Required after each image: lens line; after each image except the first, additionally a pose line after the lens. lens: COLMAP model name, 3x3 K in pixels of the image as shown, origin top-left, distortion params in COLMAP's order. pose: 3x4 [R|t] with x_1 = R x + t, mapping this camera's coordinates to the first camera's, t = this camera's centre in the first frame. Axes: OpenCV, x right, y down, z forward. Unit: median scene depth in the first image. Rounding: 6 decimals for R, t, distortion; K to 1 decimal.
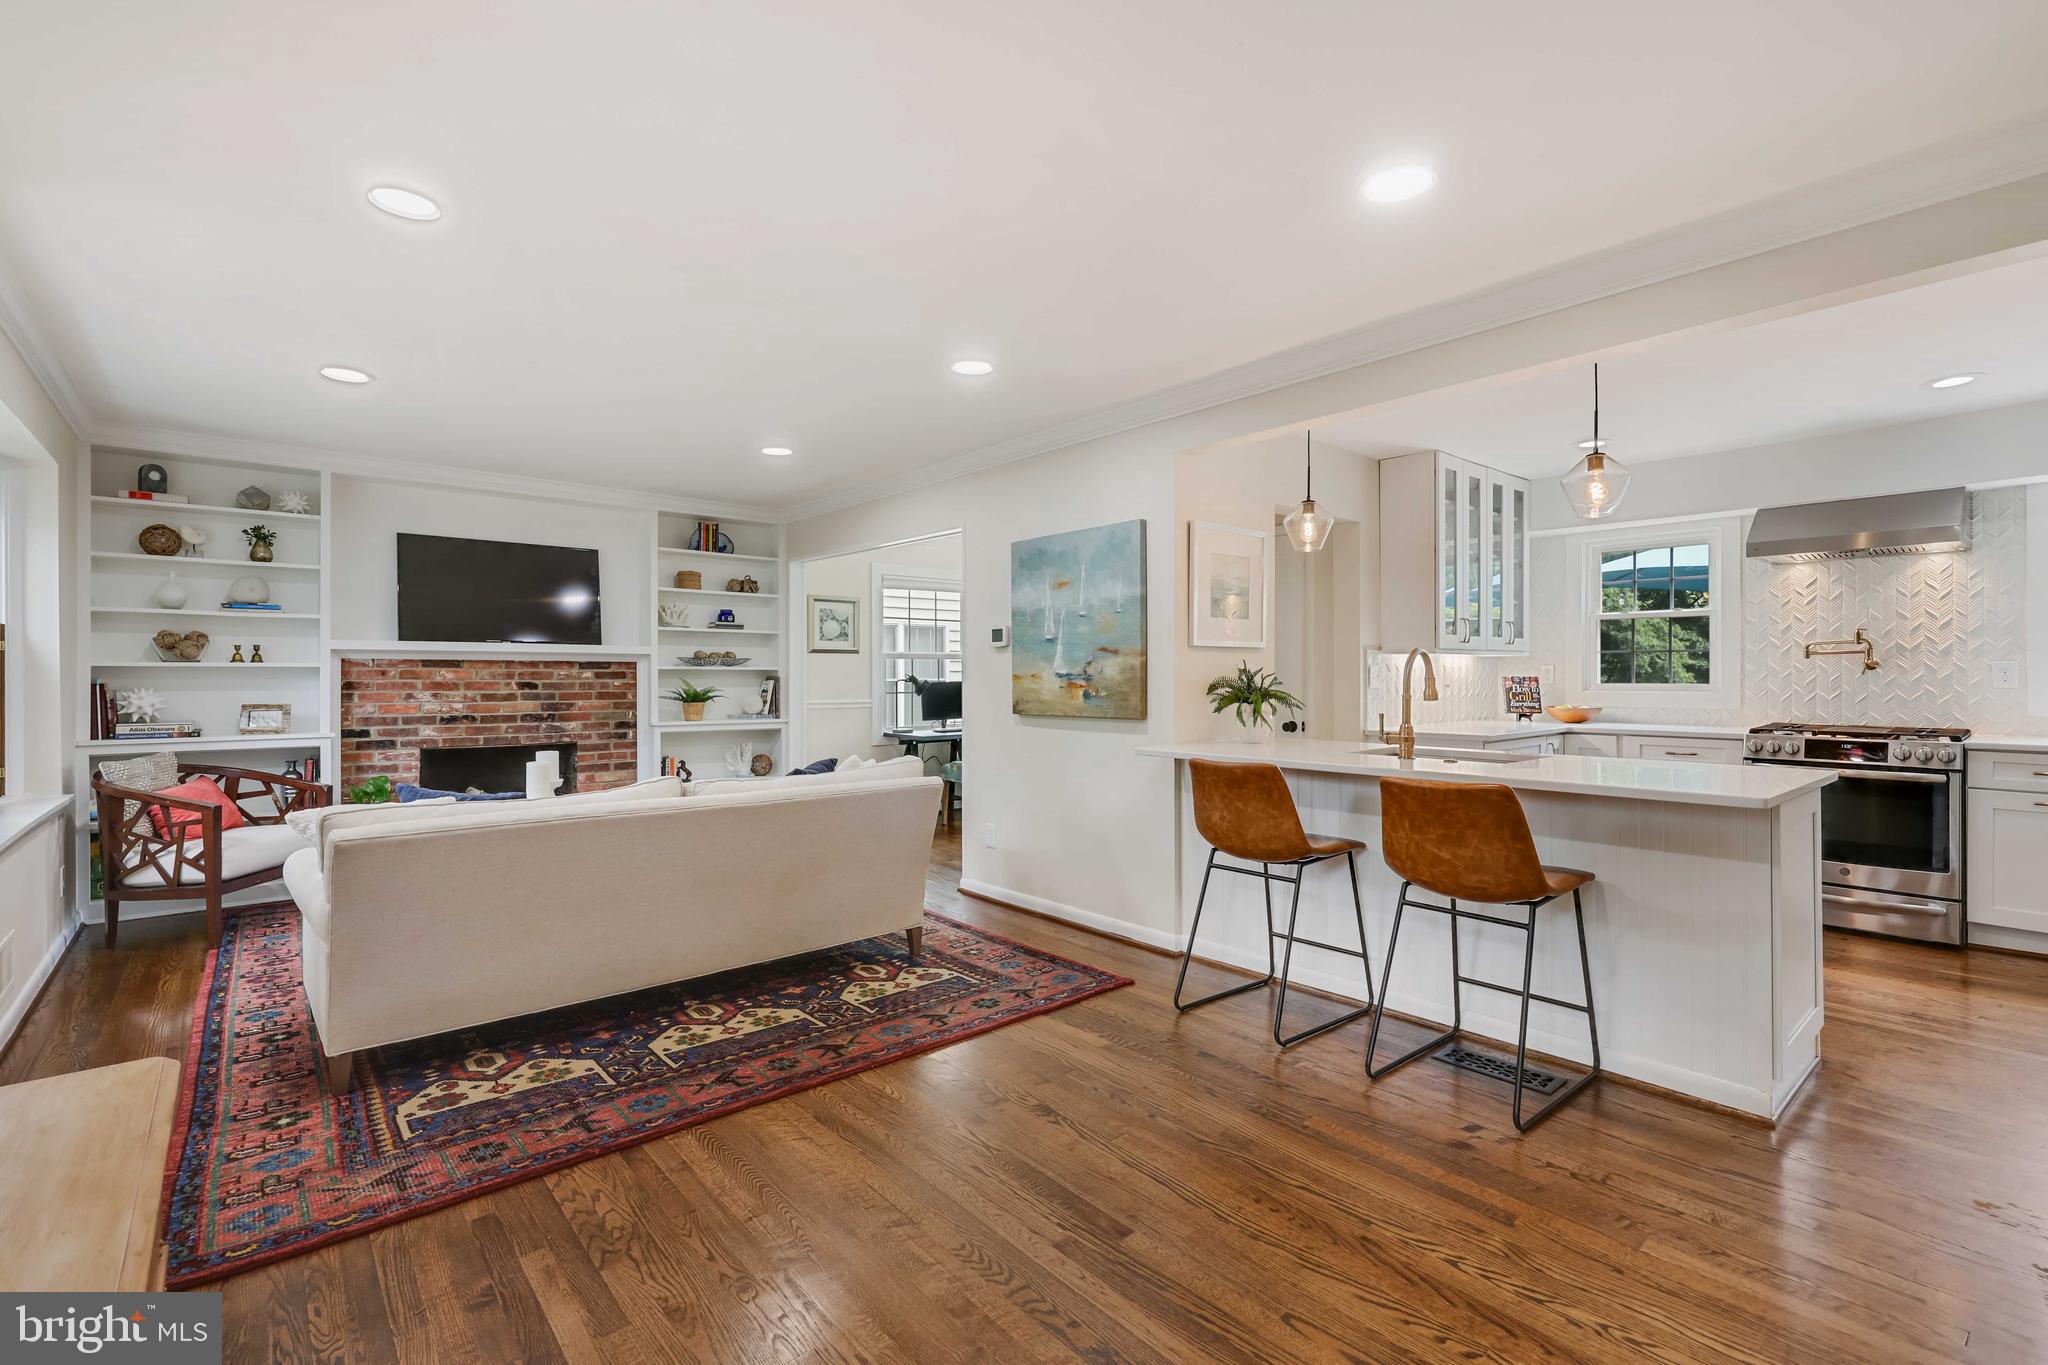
lens RADIAL K [[911.1, 0, 1019.3], [0, 911.1, 670.0], [0, 0, 1]] dist [0.002590, -0.000085]
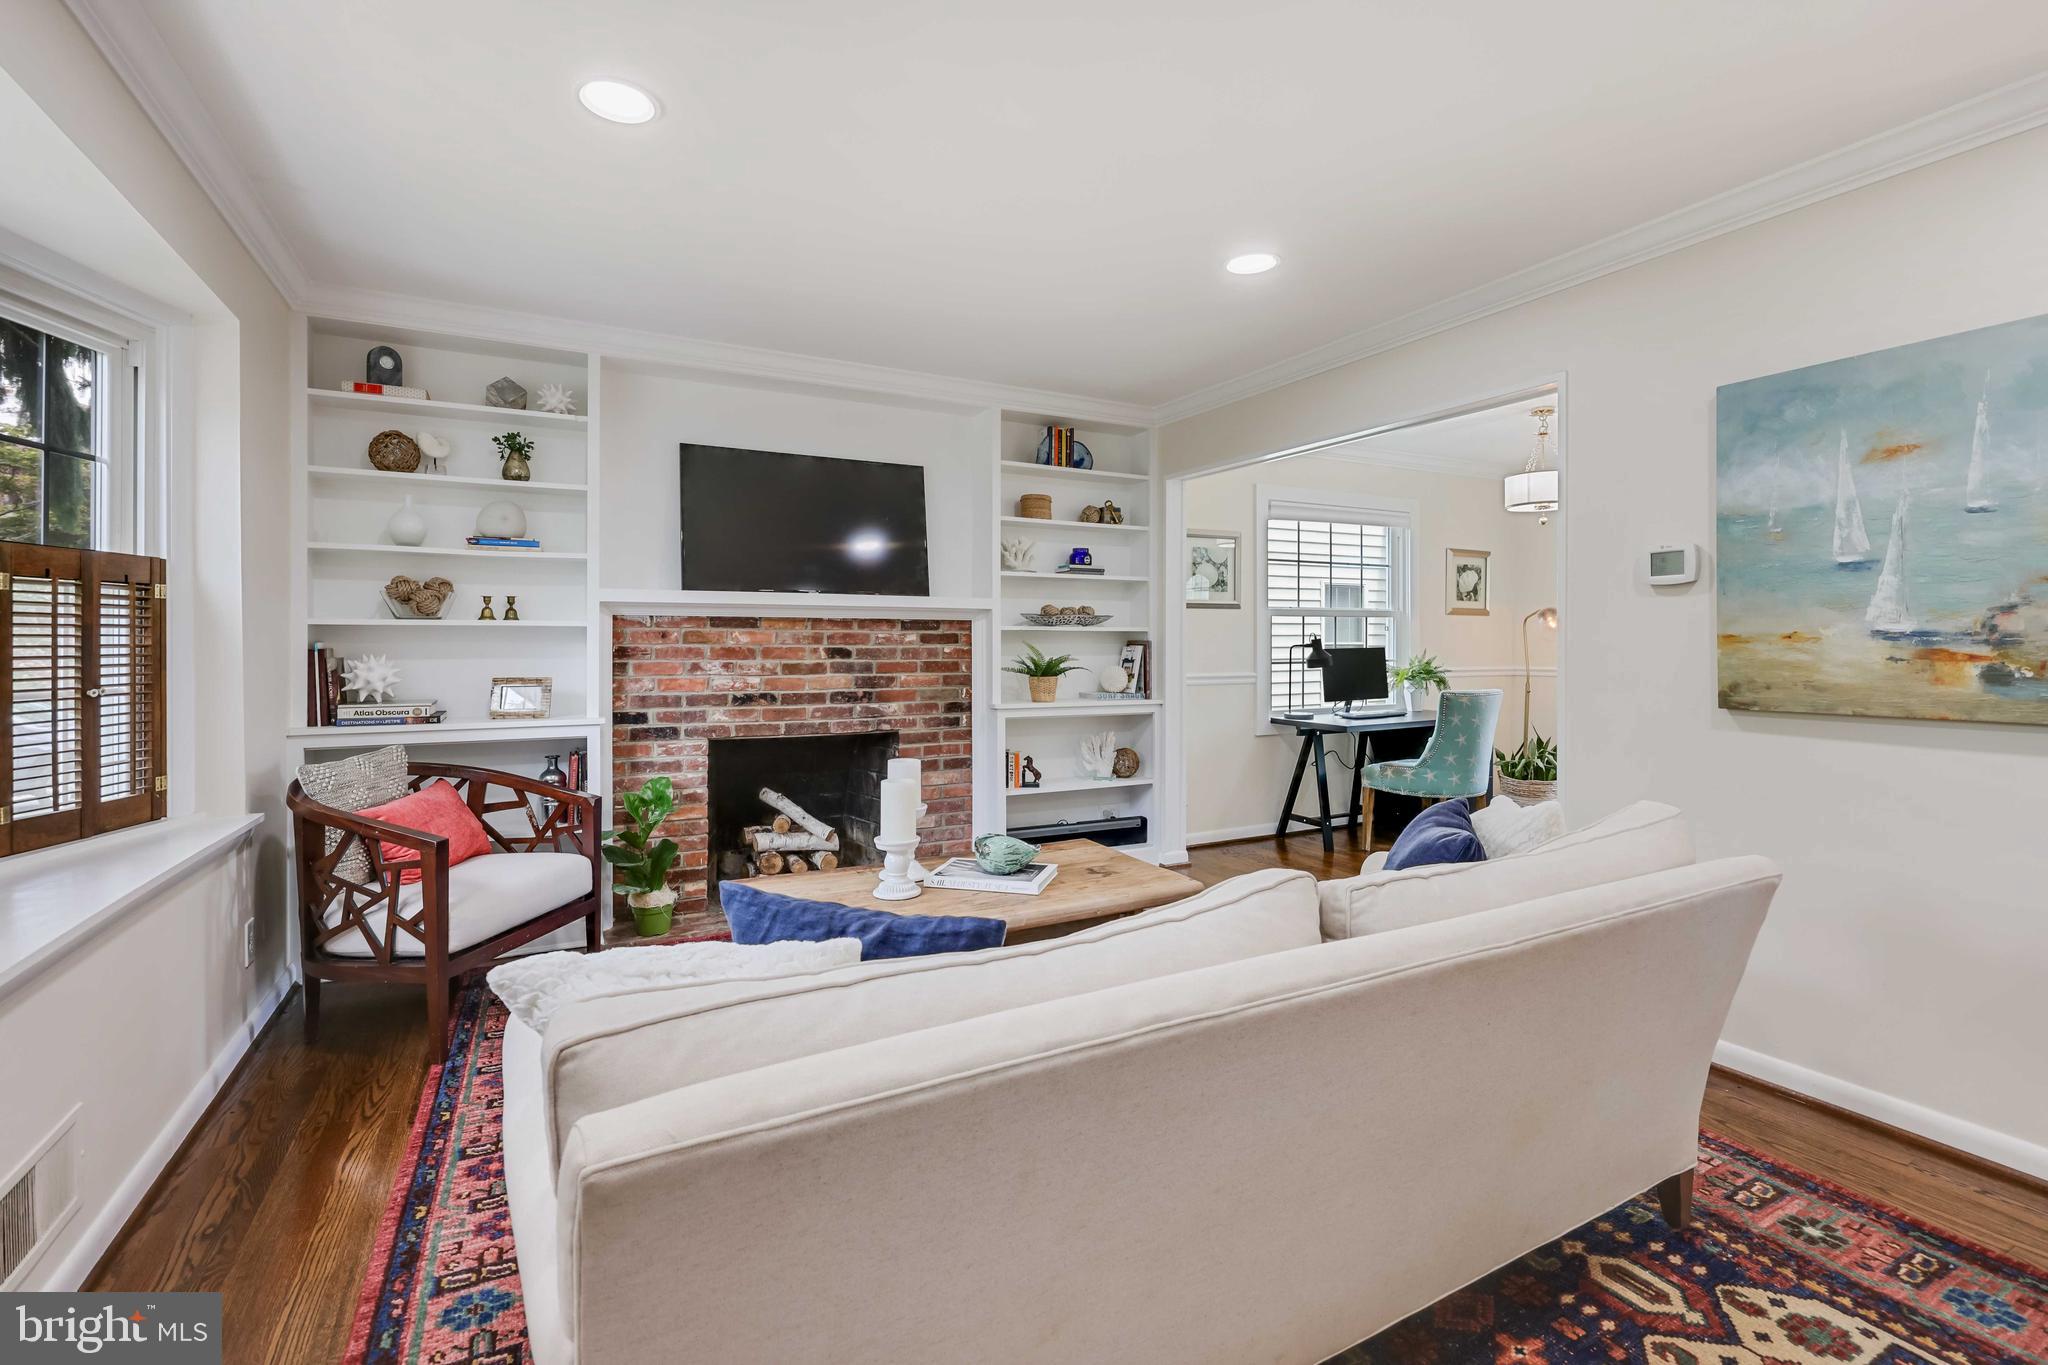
lens RADIAL K [[905.2, 0, 1023.4], [0, 905.2, 634.8], [0, 0, 1]] dist [-0.000457, -0.000106]
pose [[0.976933, -0.001744, -0.213539, -0.269999], [0.001282, 0.999997, -0.002302, 0.005396], [0.213542, 0.001975, 0.976932, 0.365935]]
